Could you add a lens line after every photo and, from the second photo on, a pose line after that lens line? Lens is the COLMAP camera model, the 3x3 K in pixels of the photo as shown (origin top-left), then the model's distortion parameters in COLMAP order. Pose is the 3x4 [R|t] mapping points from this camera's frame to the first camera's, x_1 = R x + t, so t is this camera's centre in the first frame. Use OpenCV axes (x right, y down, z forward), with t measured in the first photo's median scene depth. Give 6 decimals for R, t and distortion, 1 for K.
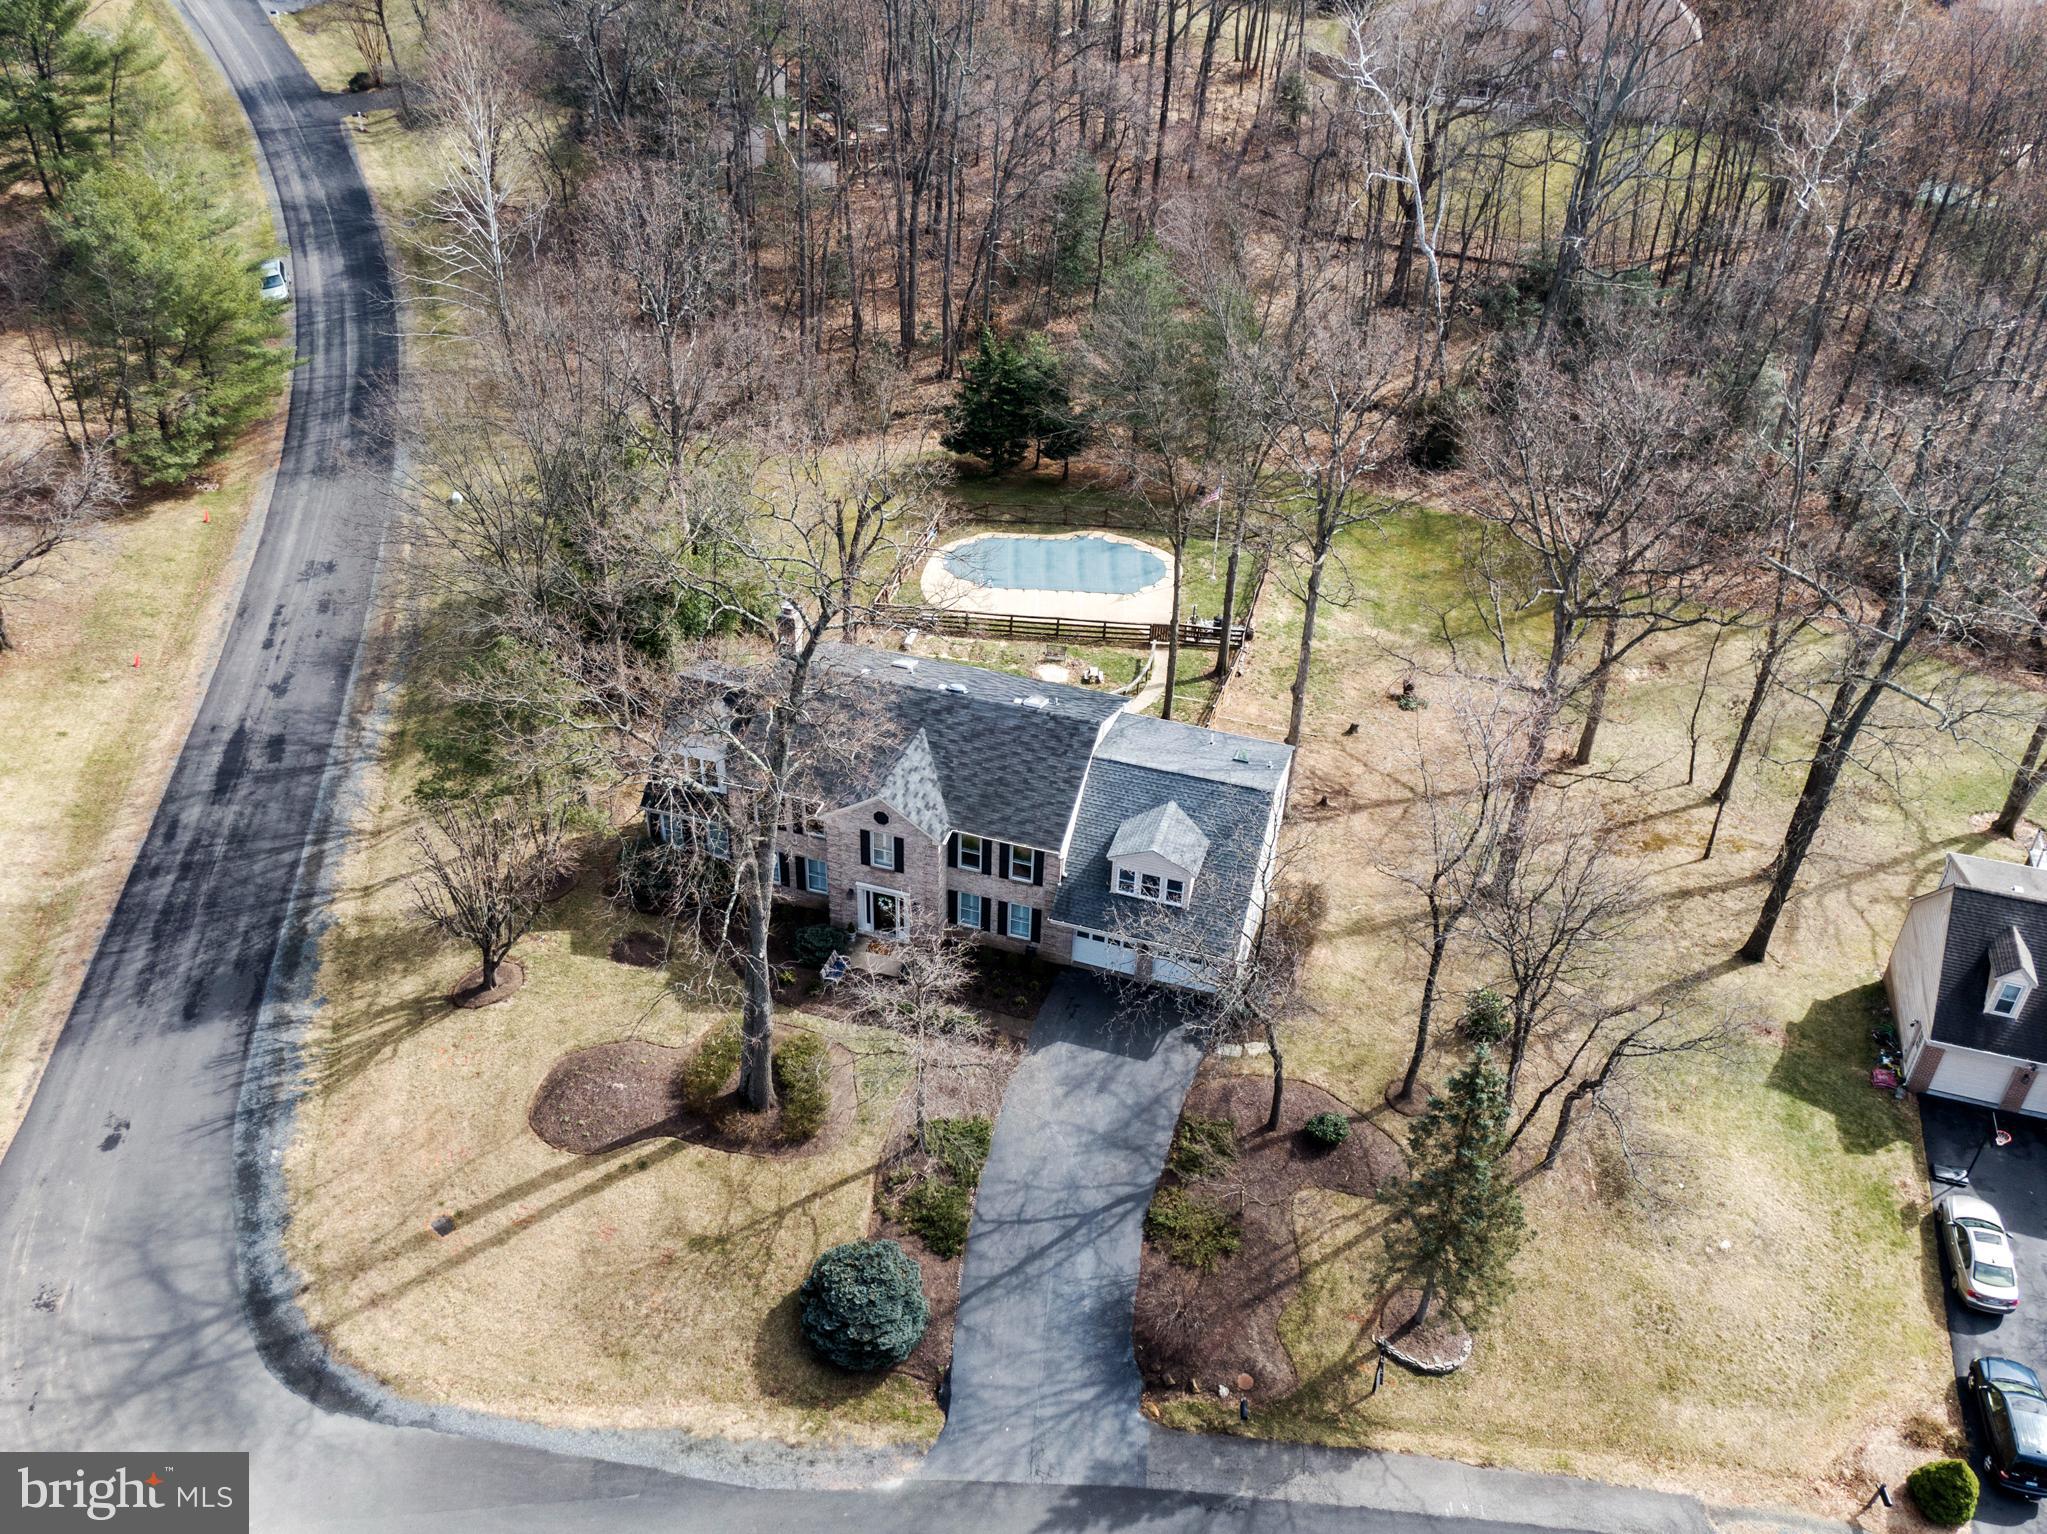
lens RADIAL K [[1861.2, 0, 1020.0], [0, 1861.2, 764.0], [0, 0, 1]] dist [-0.005582, 0.000000]
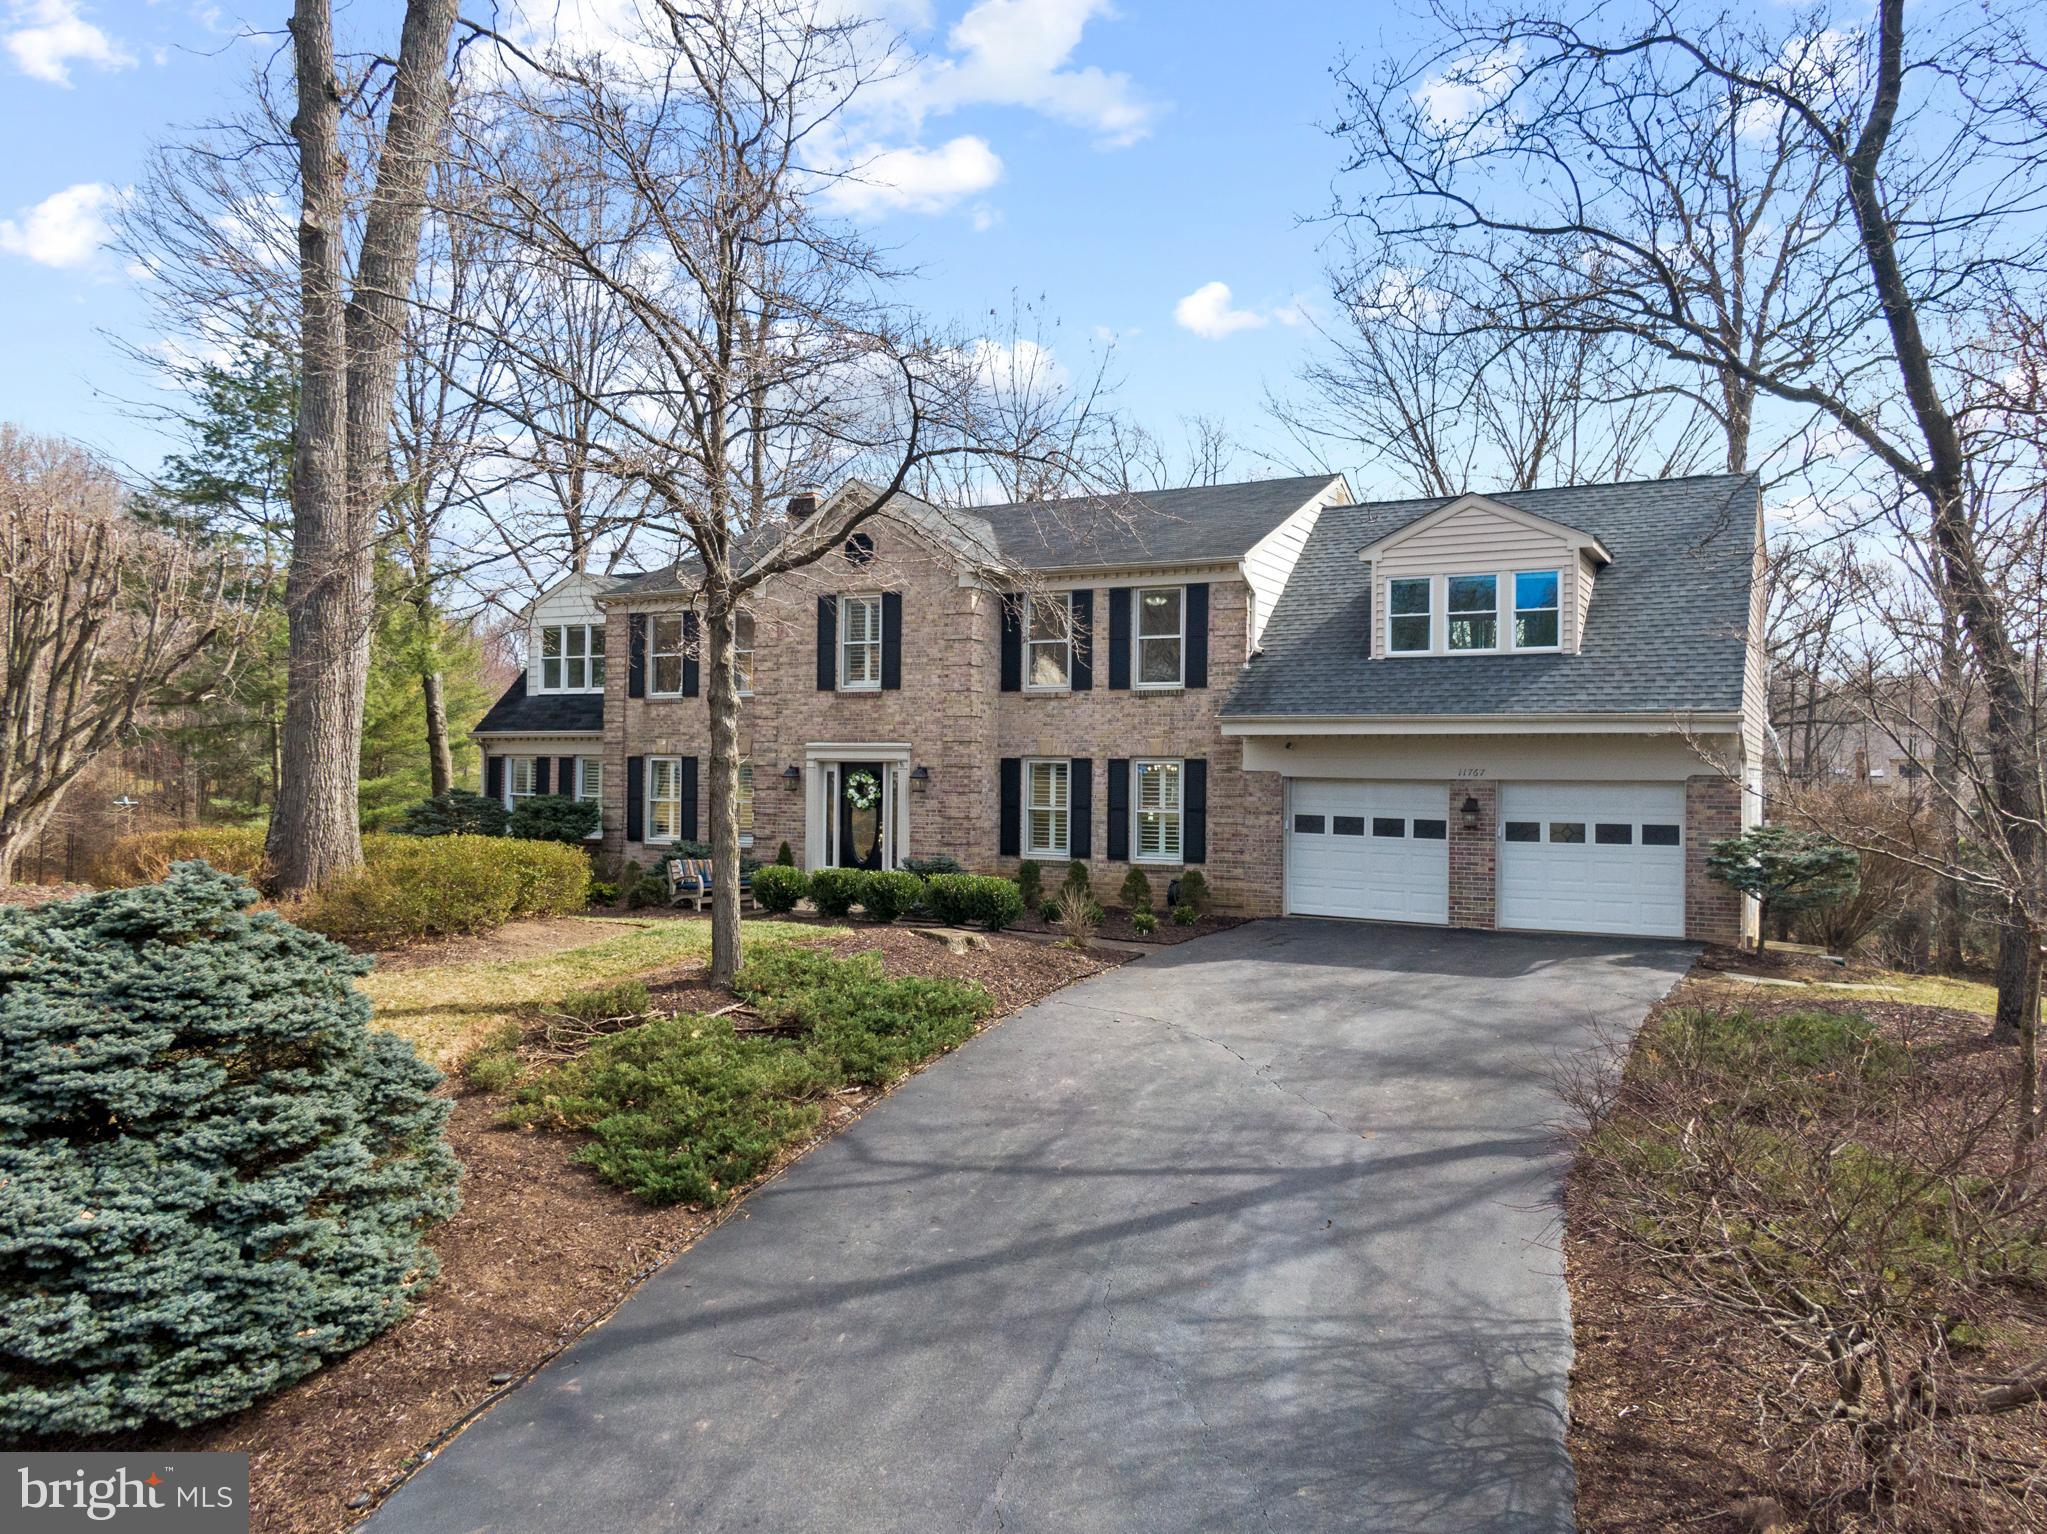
lens RADIAL K [[1464.2, 0, 1028.4], [0, 1464.2, 776.1], [0, 0, 1]] dist [0.021621, -0.040280]
pose [[0.982876, -0.018802, -0.183305, 0.032918], [-0.091496, 0.813683, -0.574064, 0.278280], [0.159946, 0.581005, 0.798029, 0.738499]]
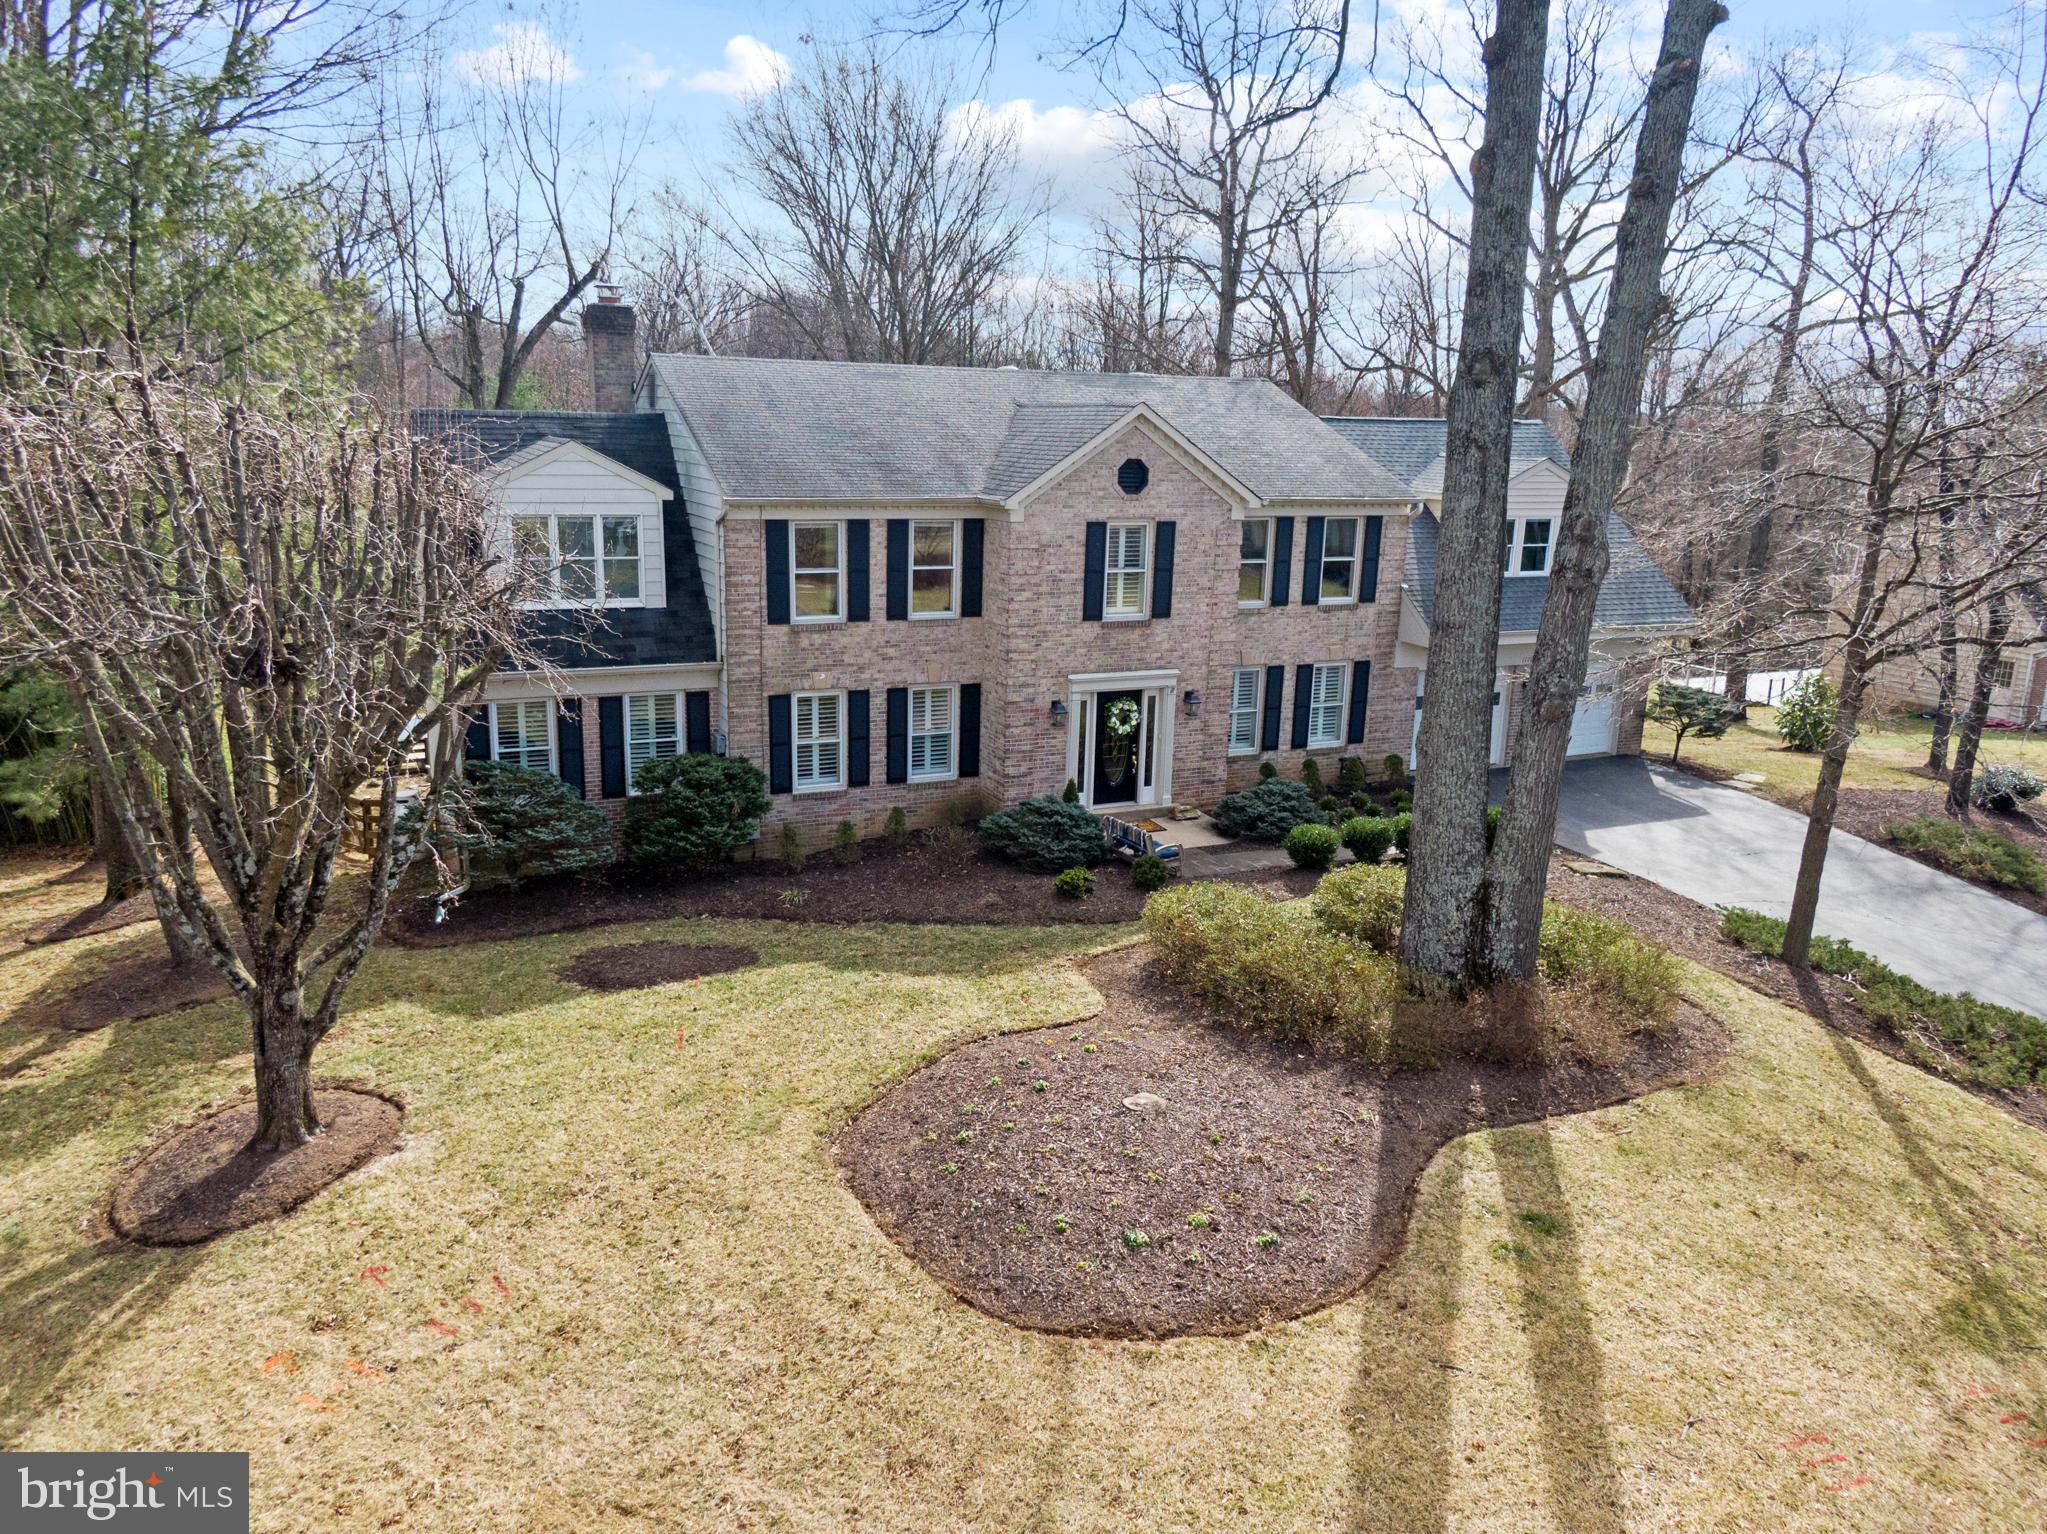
lens RADIAL K [[1464.2, 0, 1018.1], [0, 1464.2, 767.9], [0, 0, 1]] dist [0.021621, -0.040280]
pose [[0.741308, -0.166319, 0.650231, -0.334638], [0.388816, 0.896101, -0.214067, 0.156192], [-0.547070, 0.411510, 0.728954, 0.775760]]
